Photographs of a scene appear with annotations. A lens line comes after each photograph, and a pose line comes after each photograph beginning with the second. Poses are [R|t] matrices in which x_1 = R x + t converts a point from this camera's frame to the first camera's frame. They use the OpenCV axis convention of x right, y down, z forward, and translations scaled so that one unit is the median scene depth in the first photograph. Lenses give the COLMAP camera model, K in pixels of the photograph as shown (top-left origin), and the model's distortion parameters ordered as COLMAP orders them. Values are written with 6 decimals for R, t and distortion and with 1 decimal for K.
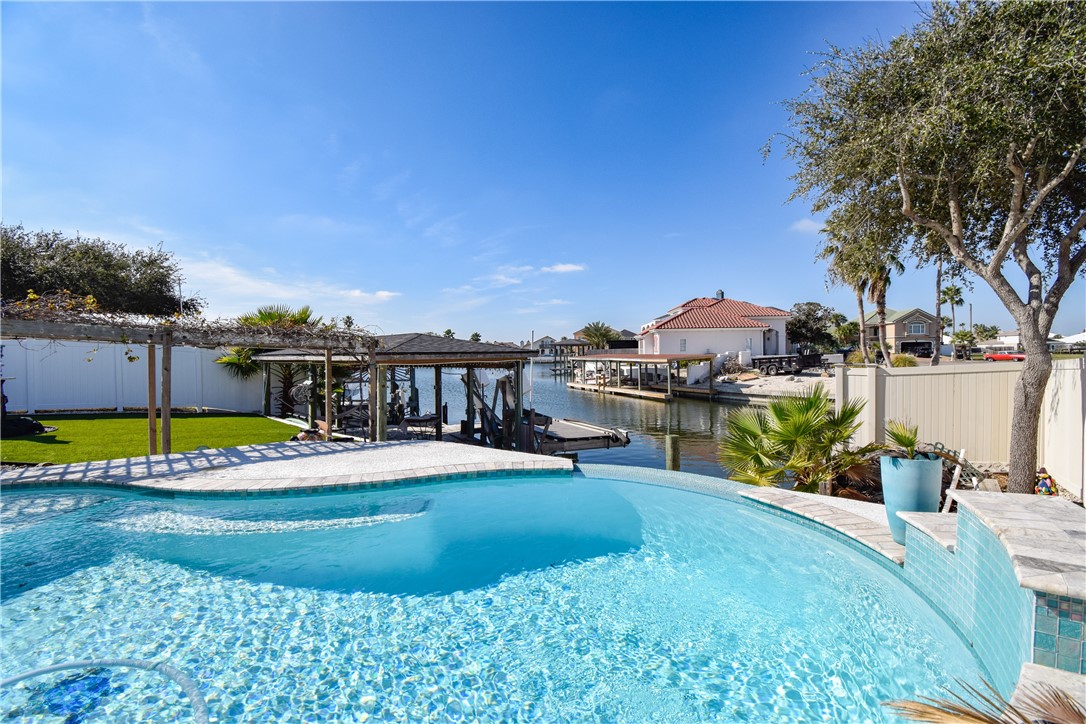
lens RADIAL K [[483.4, 0, 542.1], [0, 483.4, 360.0], [0, 0, 1]] dist [0.017994, -0.026303]
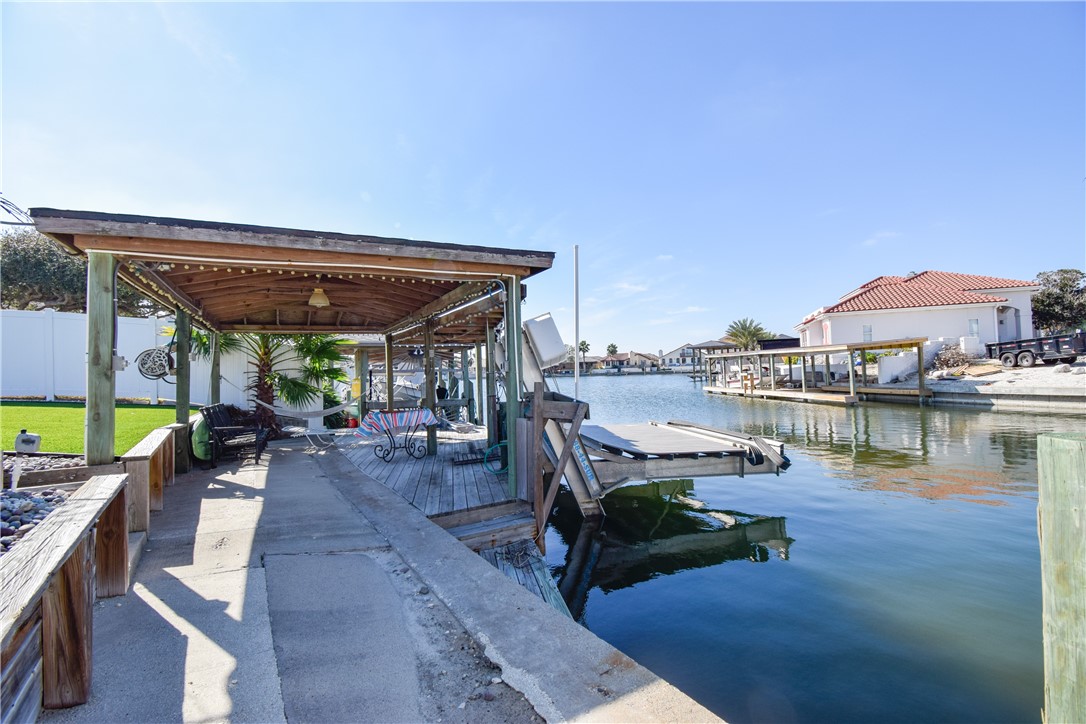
lens RADIAL K [[483.4, 0, 542.1], [0, 483.4, 360.0], [0, 0, 1]] dist [0.017994, -0.026303]
pose [[0.957259, -0.028084, -0.287866, 0.034463], [0.019092, 0.999240, -0.033997, 0.030152], [0.288602, 0.027048, 0.957067, 0.182604]]
